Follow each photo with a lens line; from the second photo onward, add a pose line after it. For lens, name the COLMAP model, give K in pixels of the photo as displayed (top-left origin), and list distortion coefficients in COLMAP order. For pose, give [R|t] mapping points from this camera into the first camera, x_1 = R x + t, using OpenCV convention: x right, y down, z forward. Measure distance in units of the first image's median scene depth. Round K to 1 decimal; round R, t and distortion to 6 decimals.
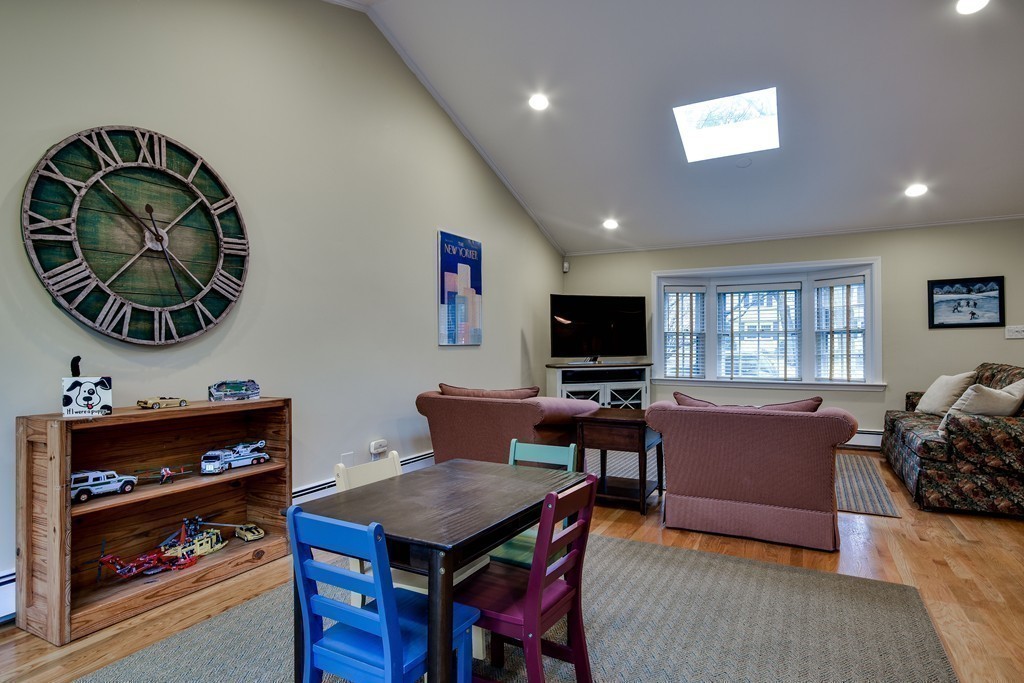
lens RADIAL K [[553.4, 0, 515.4], [0, 553.4, 343.1], [0, 0, 1]] dist [0.008017, 0.000954]
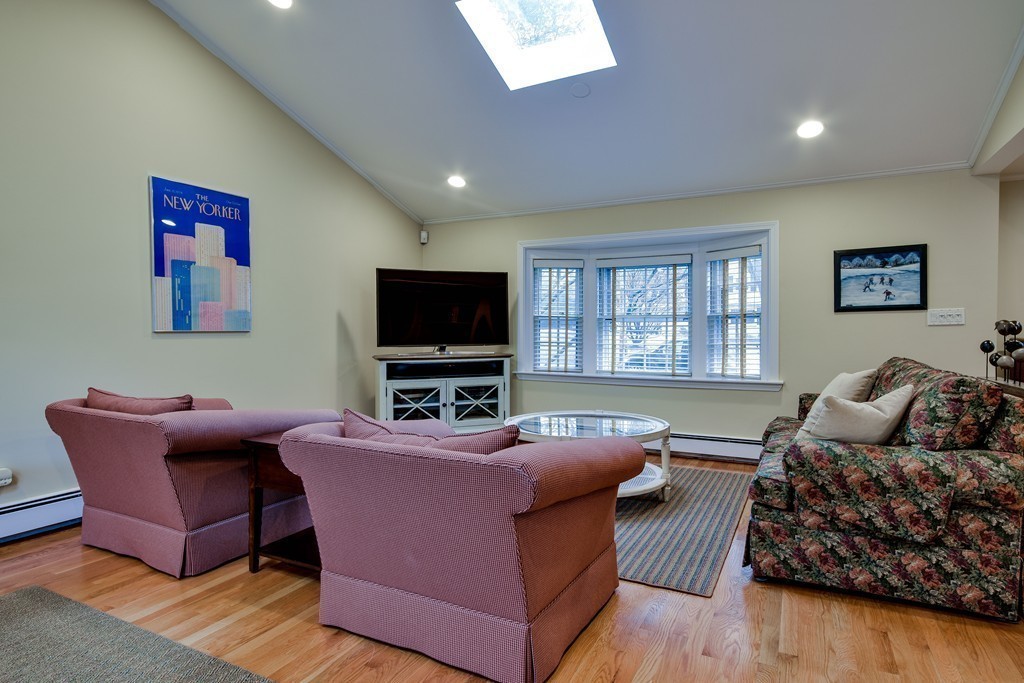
lens RADIAL K [[553.4, 0, 508.6], [0, 553.4, 339.4], [0, 0, 1]] dist [0.008017, 0.000954]
pose [[0.999995, 0.002615, 0.001534, 0.286654], [-0.002648, 0.999760, 0.021734, -0.003503], [-0.001477, -0.021738, 0.999763, 0.220277]]
